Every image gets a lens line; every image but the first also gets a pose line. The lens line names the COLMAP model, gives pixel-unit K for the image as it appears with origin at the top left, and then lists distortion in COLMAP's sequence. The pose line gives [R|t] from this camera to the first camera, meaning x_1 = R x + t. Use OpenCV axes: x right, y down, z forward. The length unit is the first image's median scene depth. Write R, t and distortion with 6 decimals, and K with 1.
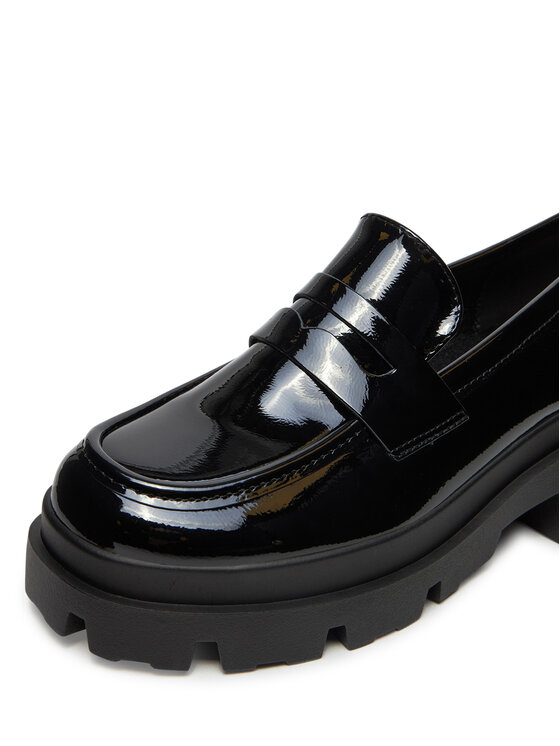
lens RADIAL K [[818.1, 0, 280.0], [0, 818.1, 373.0], [0, 0, 1]] dist [-0.257150, -0.001297]
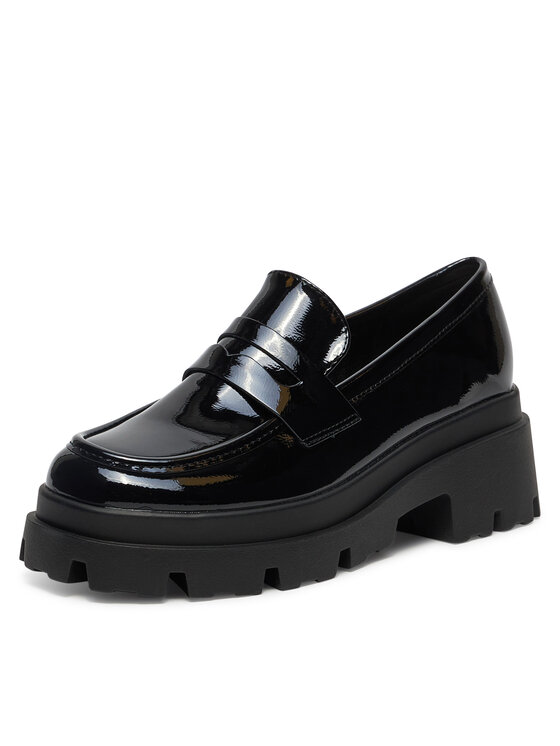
lens RADIAL K [[1404.5, 0, 280.0], [0, 1404.5, 373.0], [0, 0, 1]] dist [0.010382, -0.005186]
pose [[0.991489, -0.038153, 0.124471, -0.177121], [0.054120, 0.990356, -0.127535, 0.265693], [-0.118405, 0.133186, 0.983993, -1.237904]]
